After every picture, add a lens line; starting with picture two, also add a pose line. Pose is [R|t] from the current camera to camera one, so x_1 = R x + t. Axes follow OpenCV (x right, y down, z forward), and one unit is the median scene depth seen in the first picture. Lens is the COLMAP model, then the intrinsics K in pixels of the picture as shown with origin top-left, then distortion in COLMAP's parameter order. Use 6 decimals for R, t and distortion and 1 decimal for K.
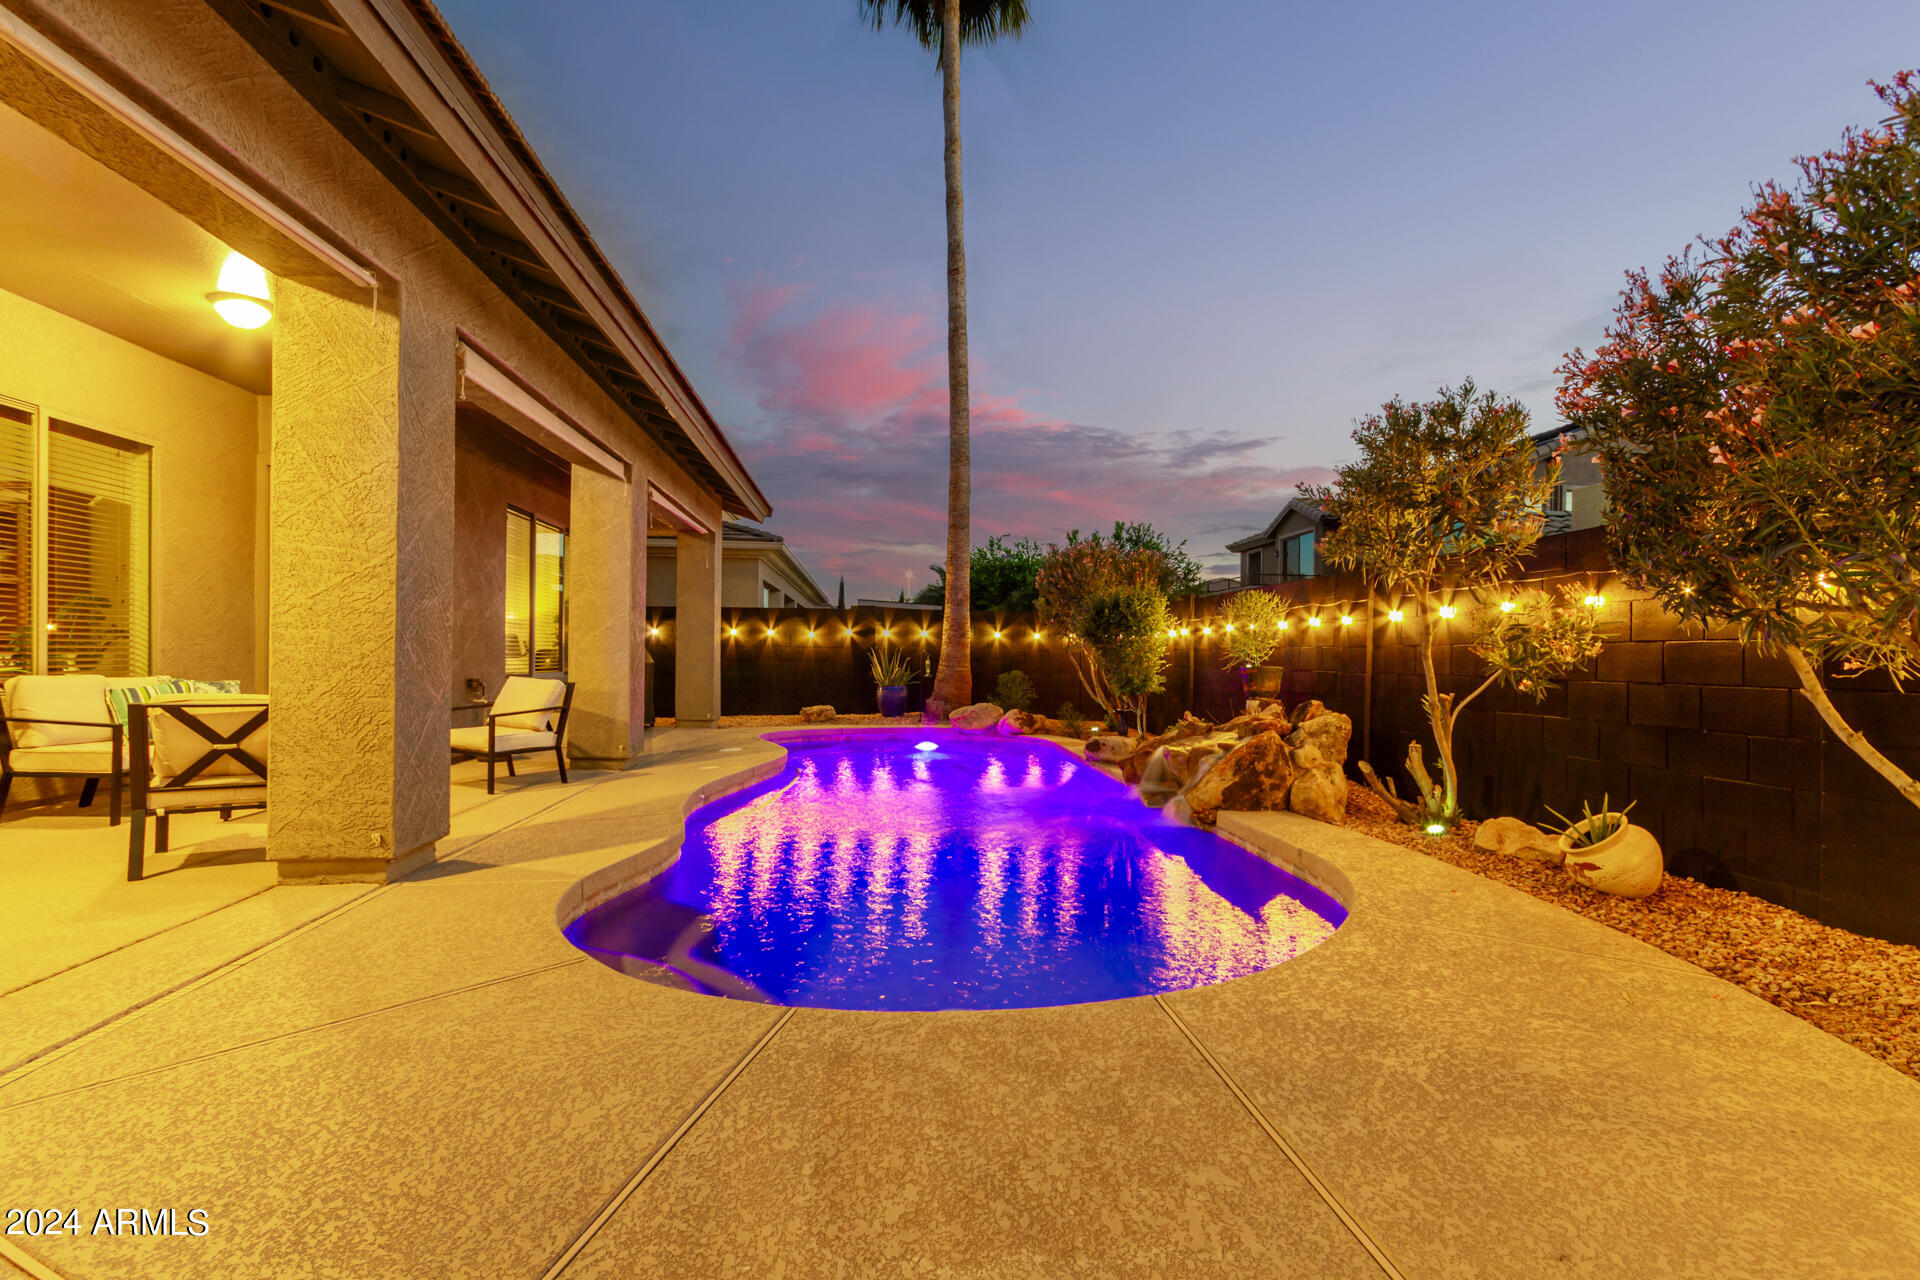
lens RADIAL K [[883.1, 0, 963.9], [0, 883.1, 654.3], [0, 0, 1]] dist [0.001522, 0.001799]
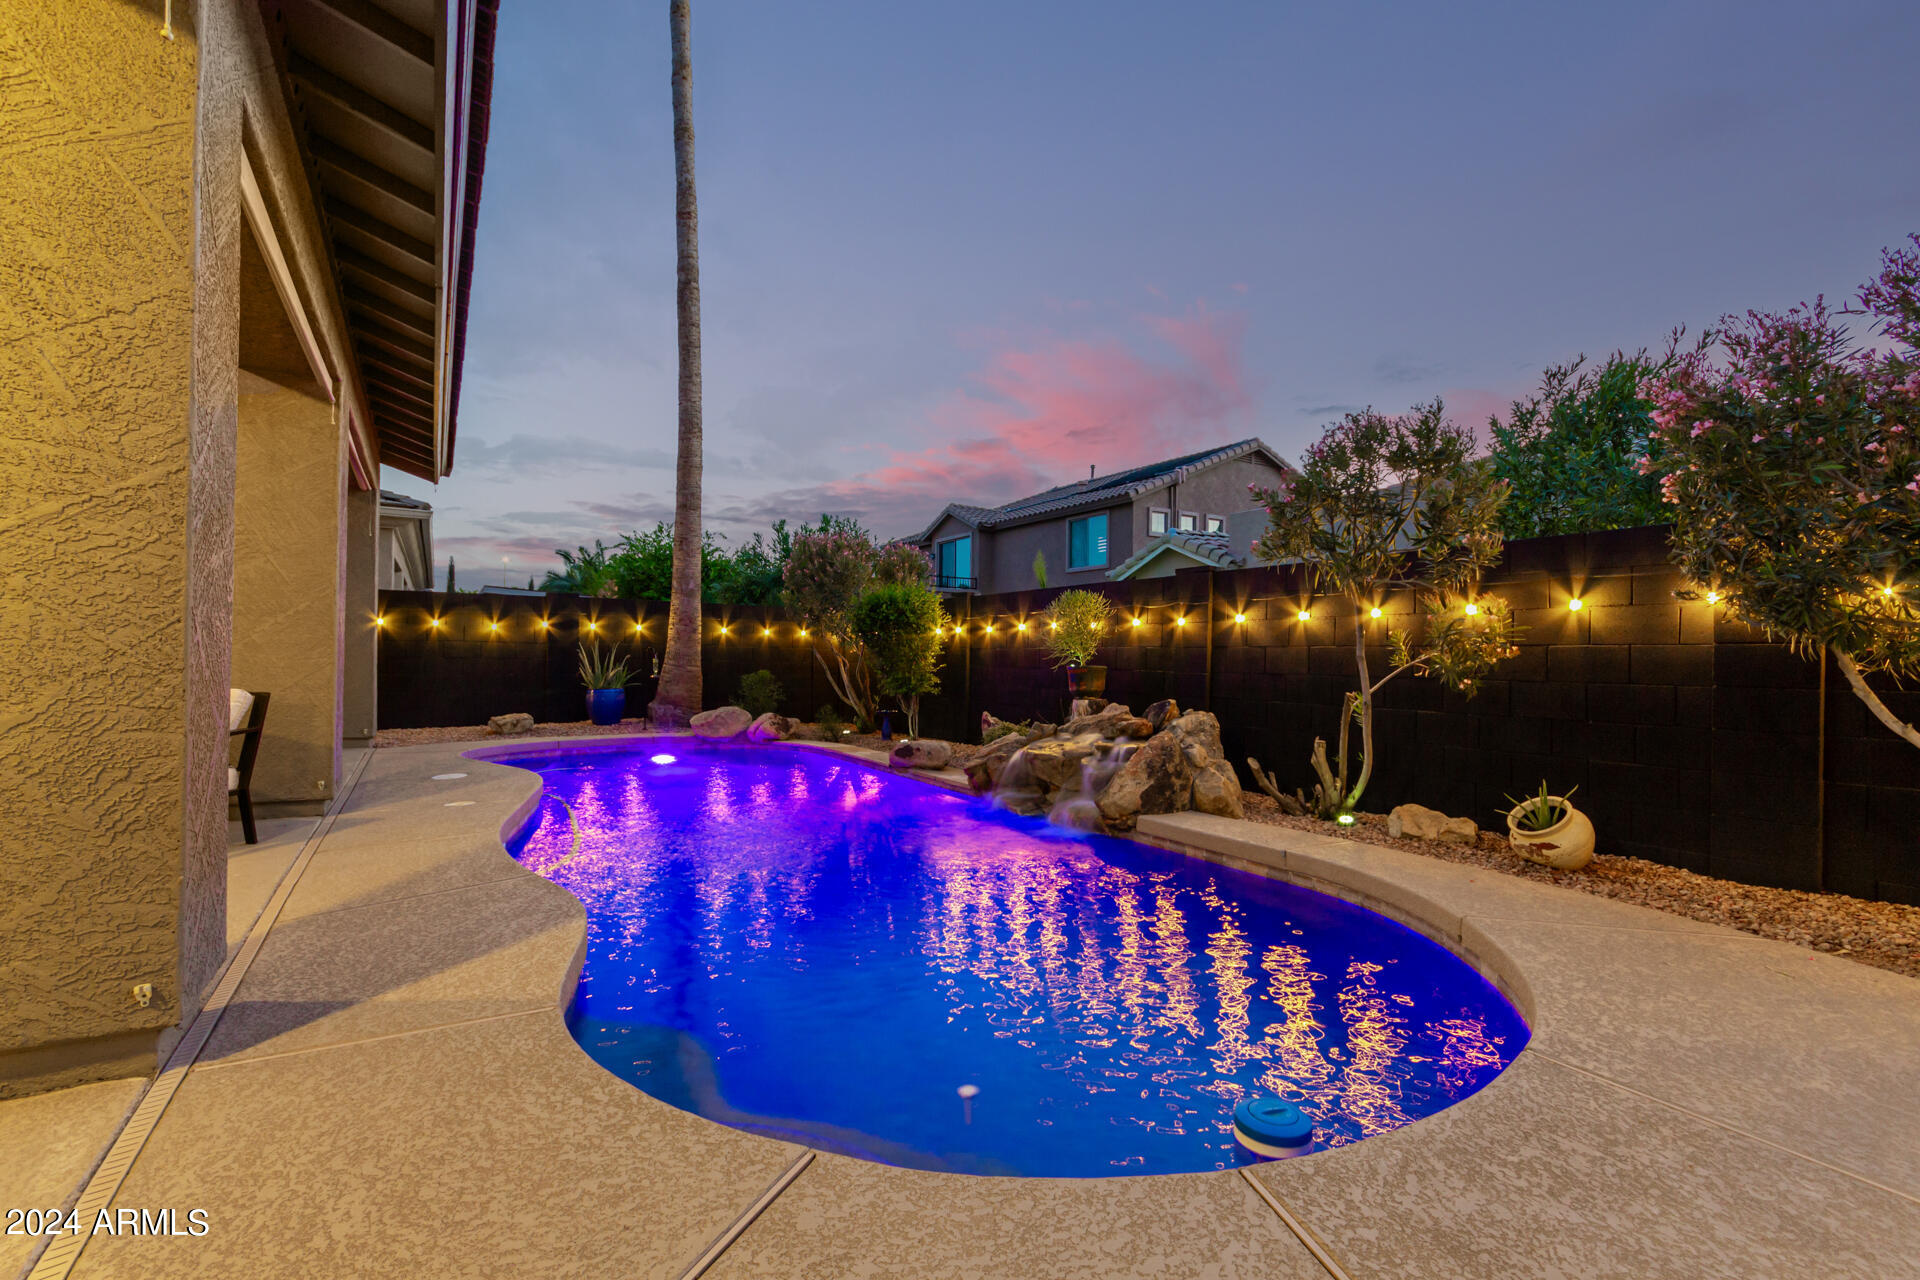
lens RADIAL K [[883.1, 0, 964.2], [0, 883.1, 653.6], [0, 0, 1]] dist [0.001522, 0.001799]
pose [[0.907060, 0.003882, 0.420984, -0.295416], [-0.004750, 0.999988, 0.001011, -0.000955], [-0.420975, -0.002917, 0.907067, 0.202025]]
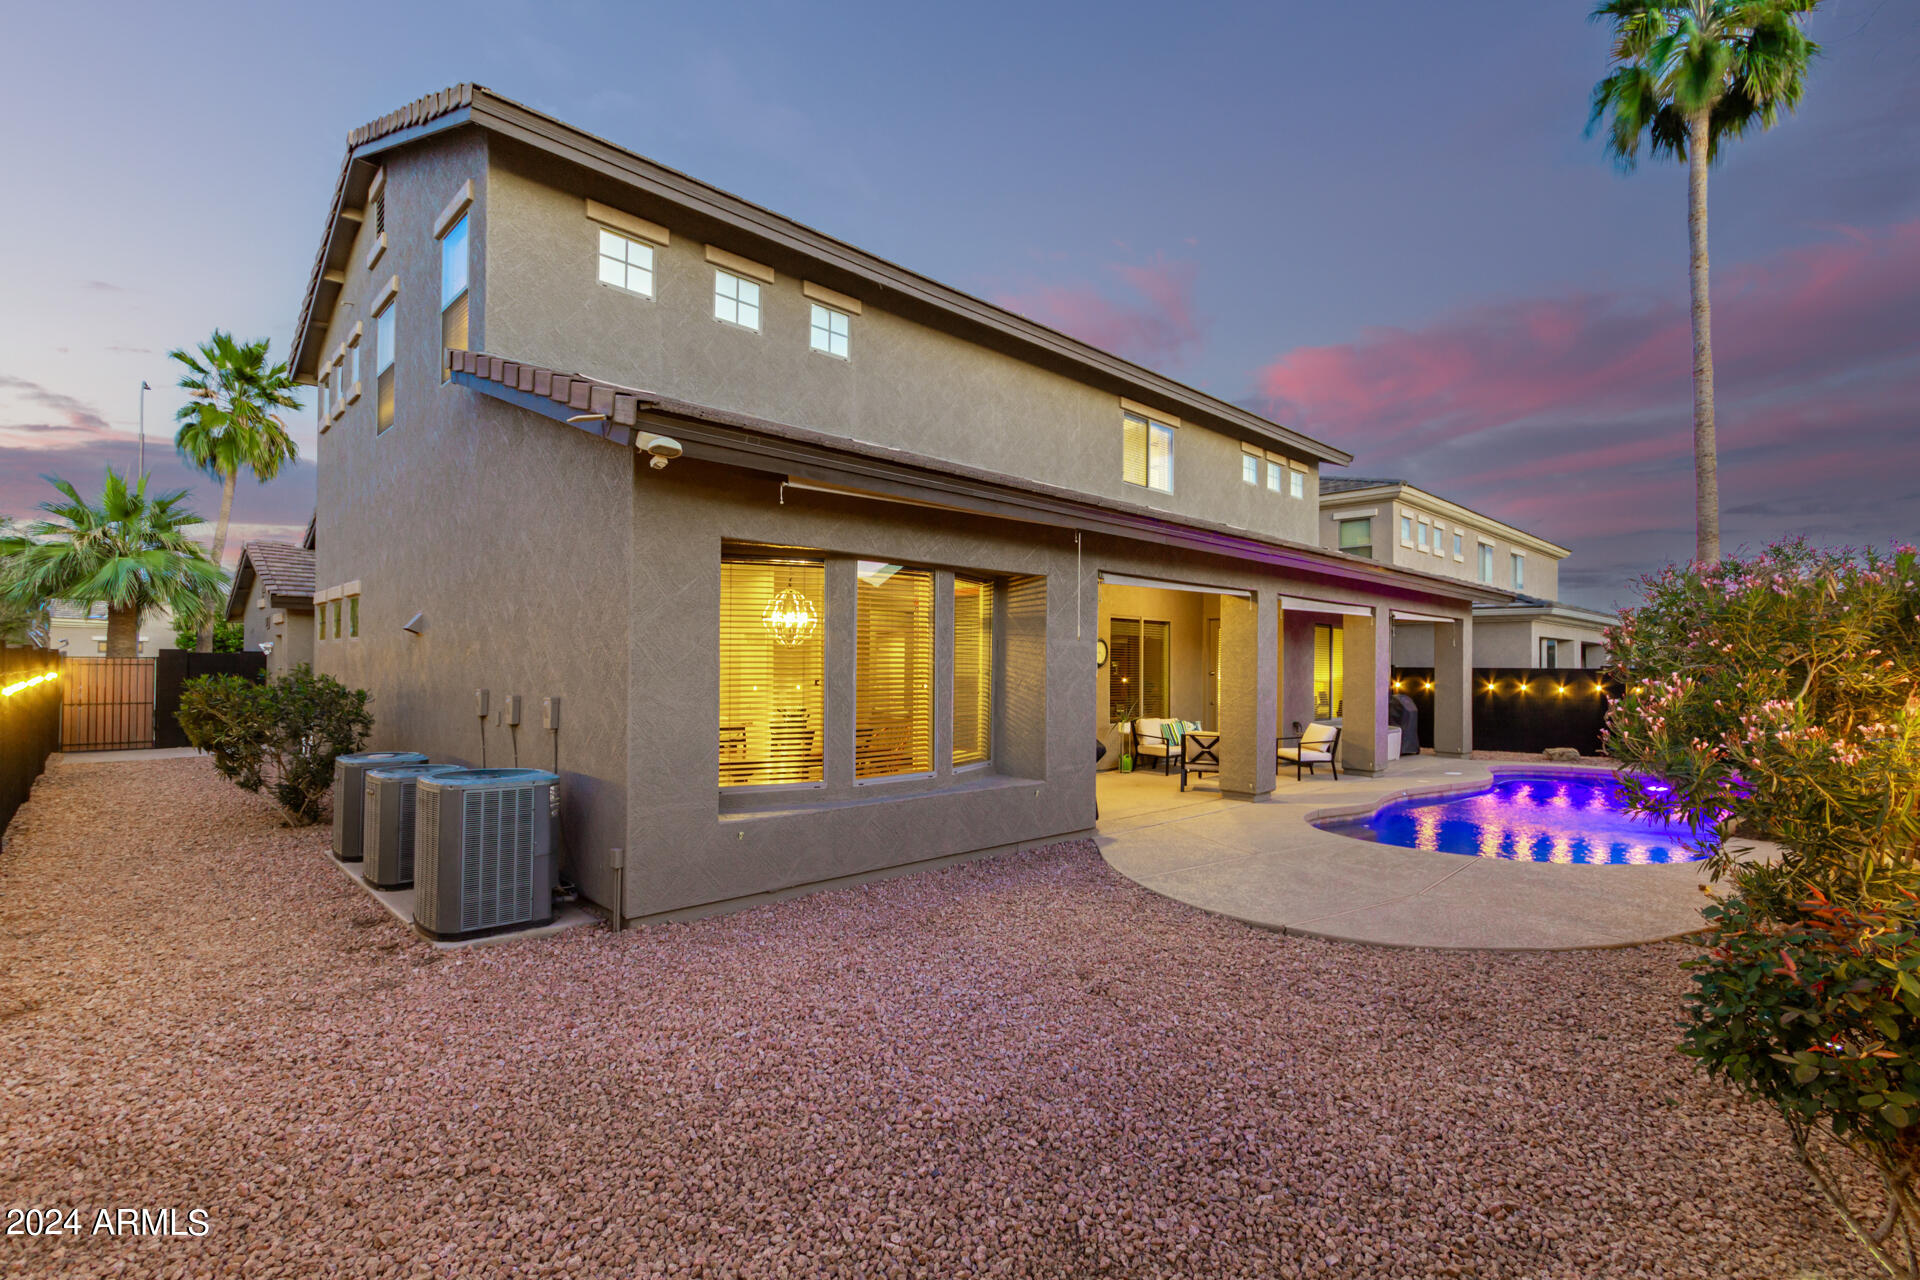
lens RADIAL K [[883.1, 0, 960.9], [0, 883.1, 650.5], [0, 0, 1]] dist [0.001522, 0.001799]
pose [[0.617017, -0.015006, -0.786806, 0.681101], [-0.004162, 0.999742, -0.022331, -0.109998], [0.786938, 0.017053, 0.616796, -1.017017]]
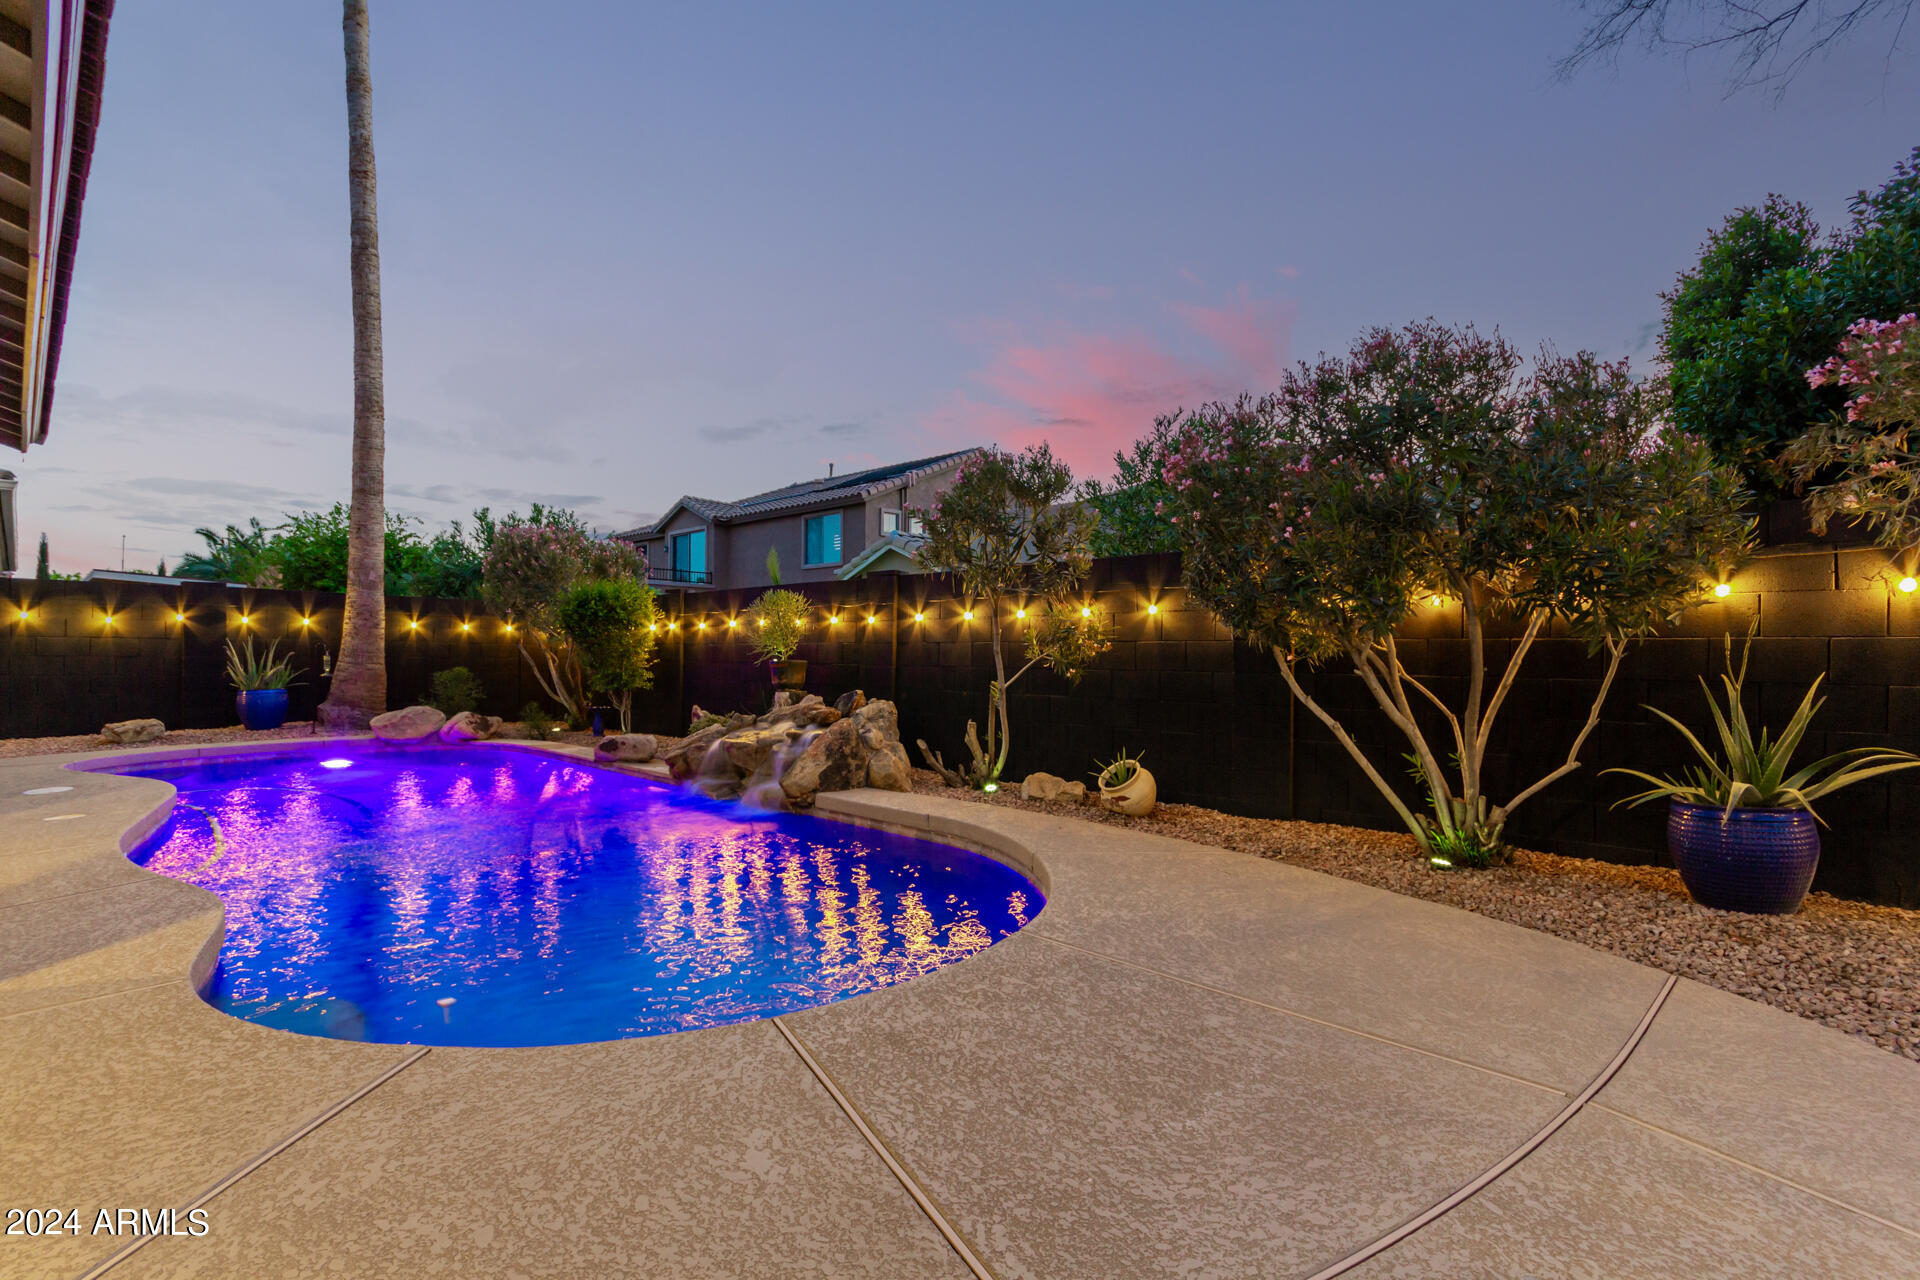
lens RADIAL K [[883.1, 0, 963.7], [0, 883.1, 652.2], [0, 0, 1]] dist [0.001522, 0.001799]
pose [[0.756024, -0.001602, 0.654542, -0.289131], [-0.001671, 0.999989, 0.004378, -0.001998], [-0.654542, -0.004403, 0.756013, 0.058740]]
